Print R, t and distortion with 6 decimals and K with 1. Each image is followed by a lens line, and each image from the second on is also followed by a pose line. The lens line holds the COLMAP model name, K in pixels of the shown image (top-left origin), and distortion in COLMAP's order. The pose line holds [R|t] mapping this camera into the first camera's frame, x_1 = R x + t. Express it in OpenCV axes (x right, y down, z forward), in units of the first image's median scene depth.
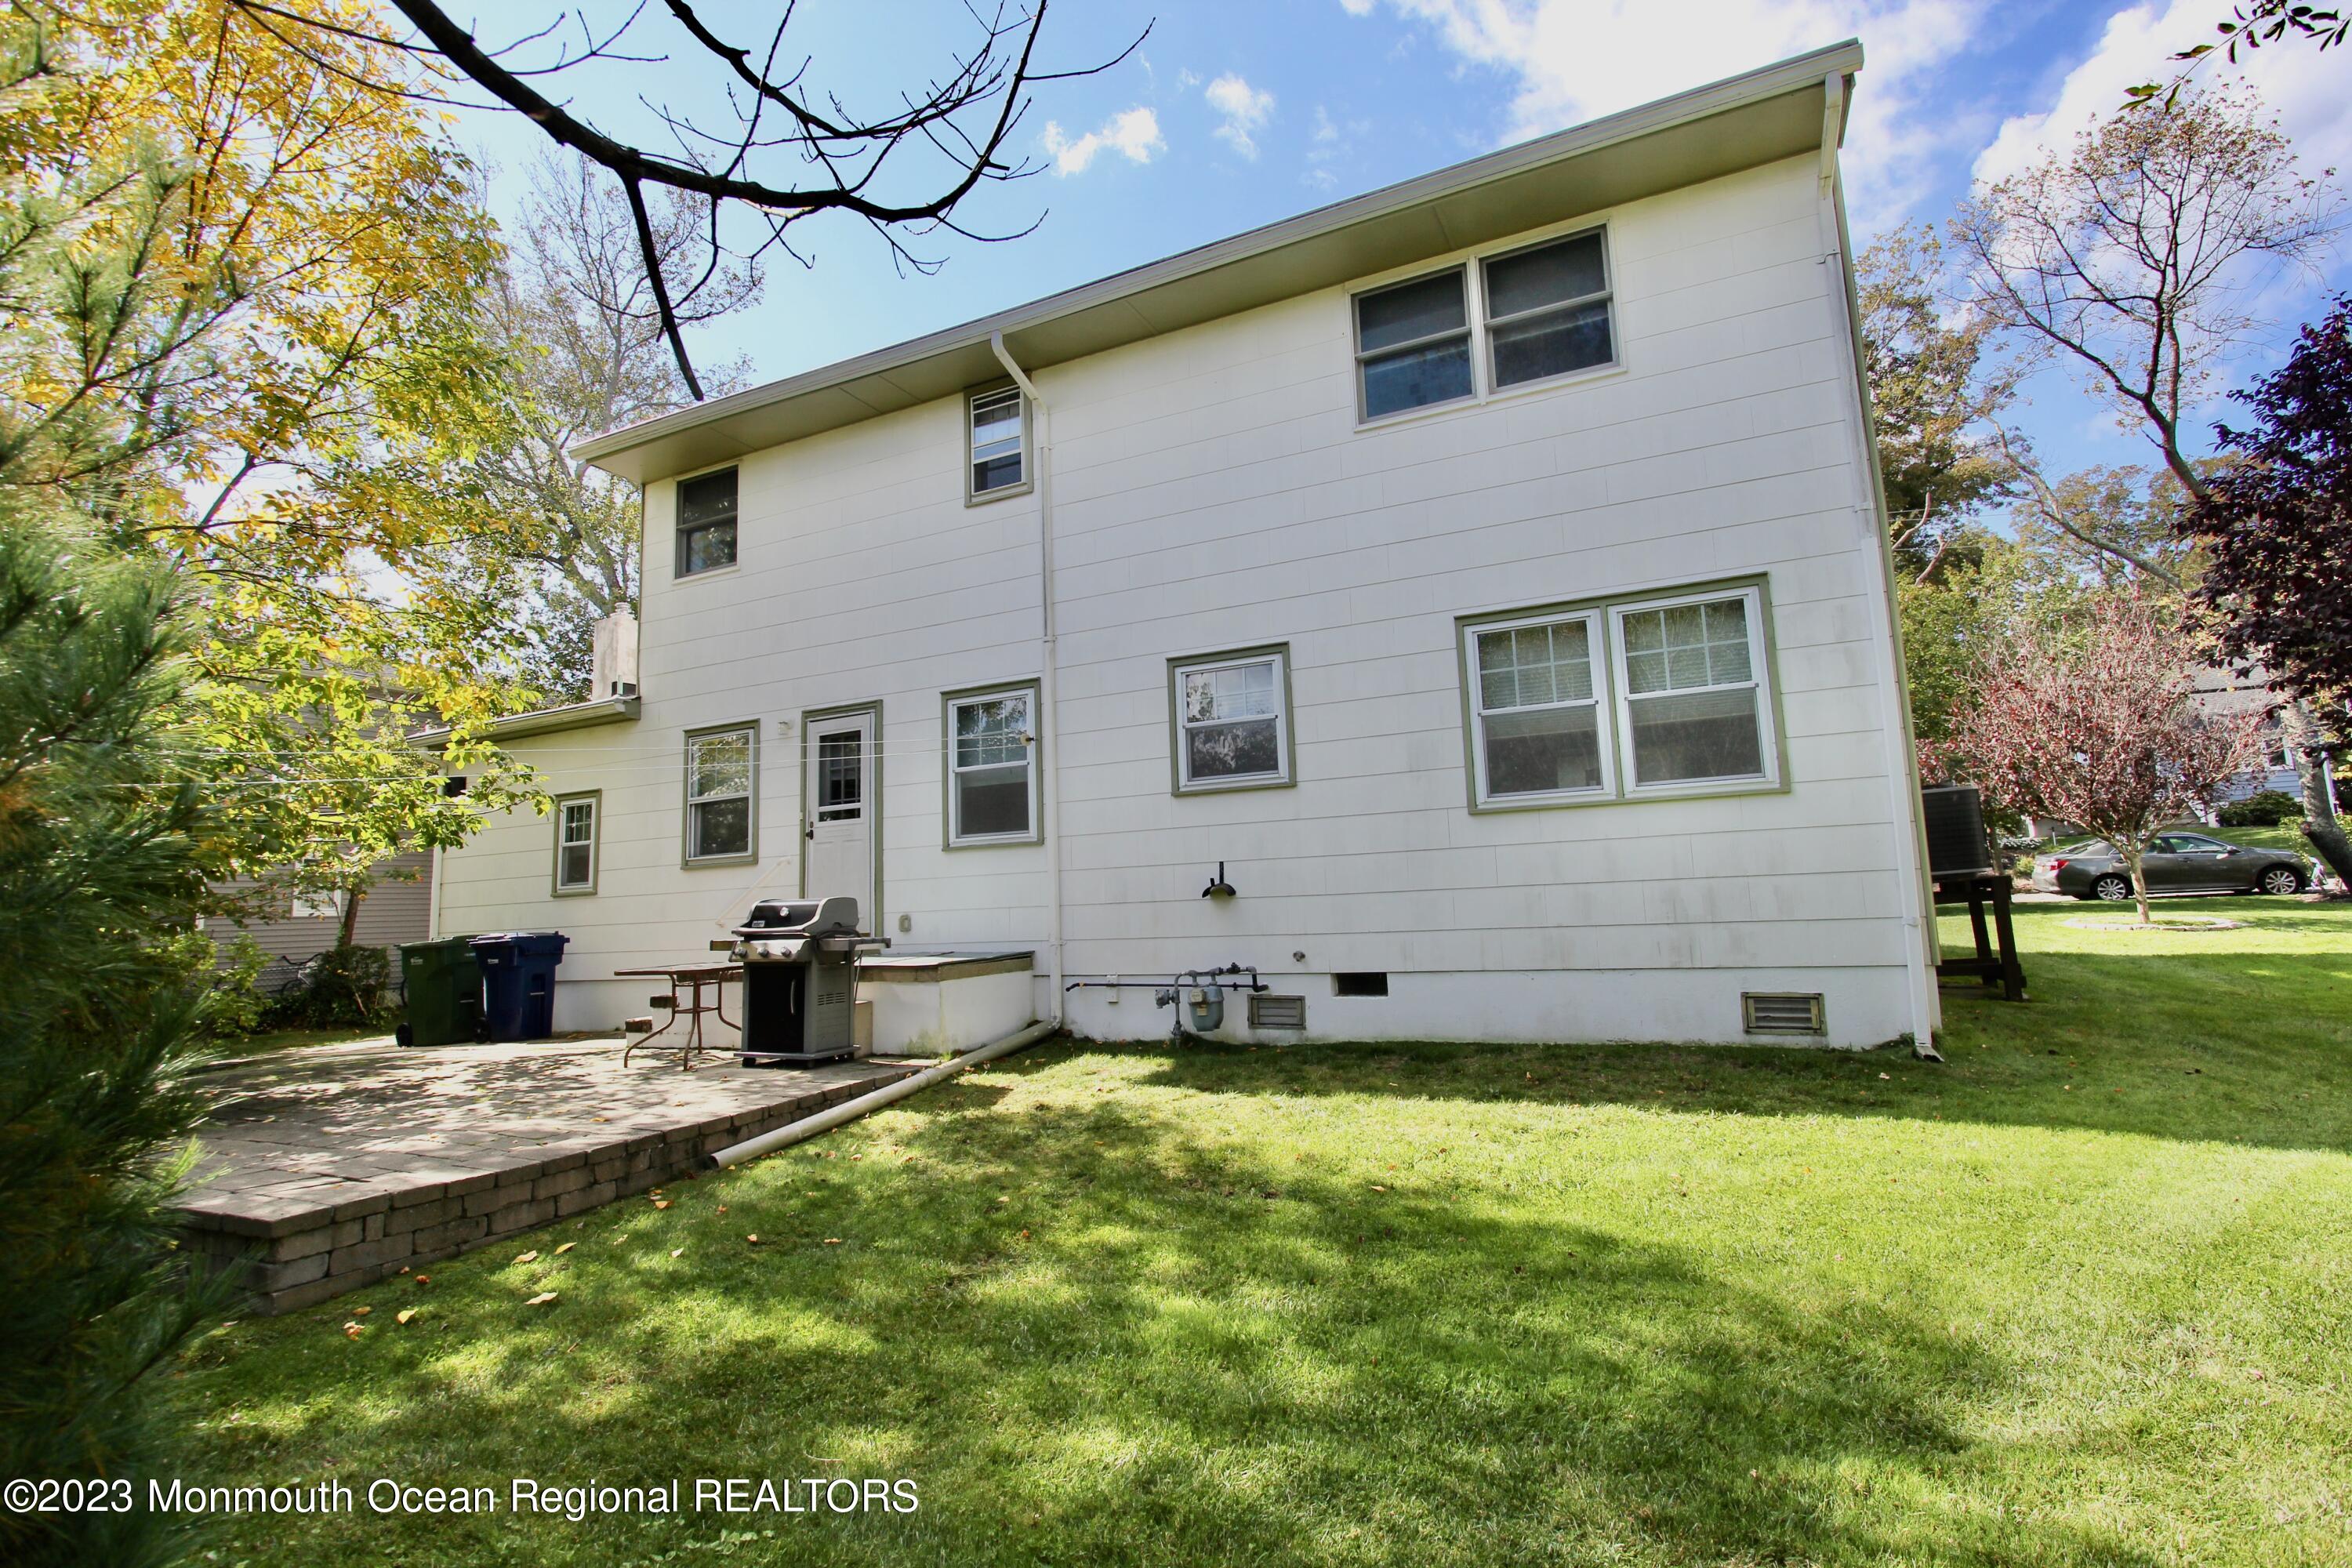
lens RADIAL K [[1078.6, 0, 1193.0], [0, 1078.6, 772.8], [0, 0, 1]] dist [-0.014663, 0.000411]
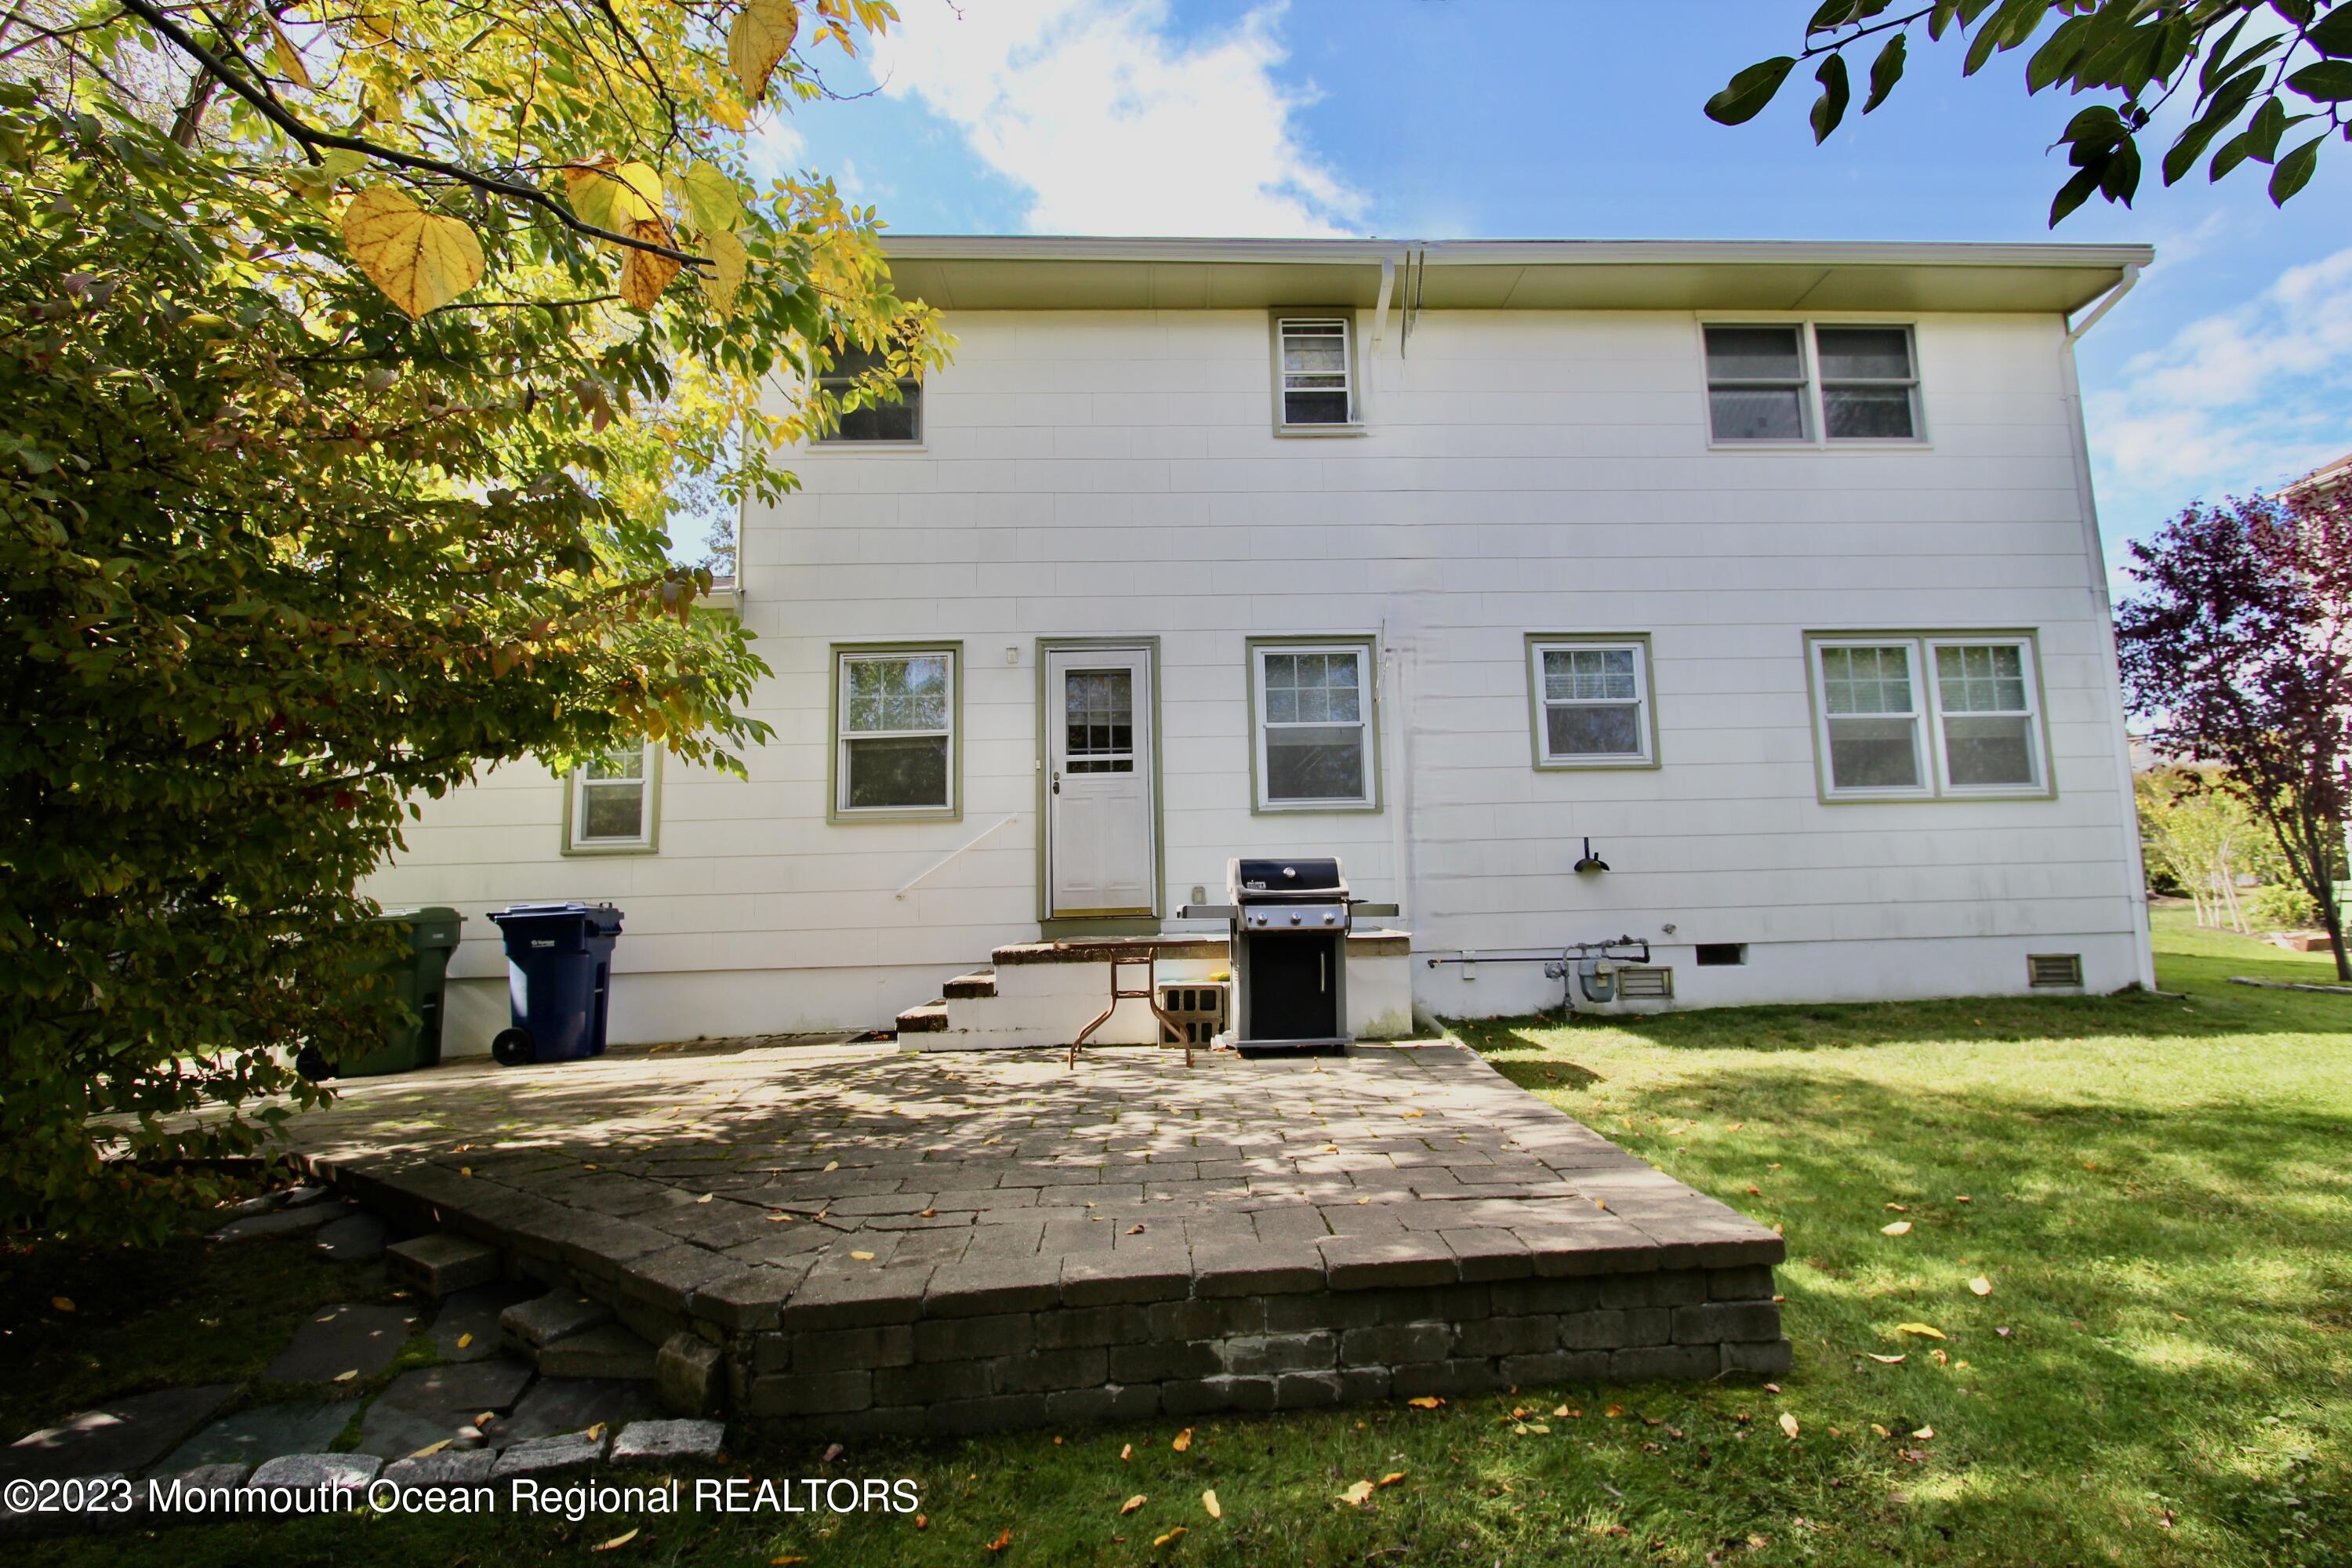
lens RADIAL K [[1050.7, 0, 1176.0], [0, 1050.7, 784.0], [0, 0, 1]] dist [-0.012633, 0.000057]
pose [[0.889127, 0.070008, 0.452275, -0.790932], [-0.067215, 0.997490, -0.022263, 0.082071], [-0.452699, -0.010605, 0.891601, 0.299217]]
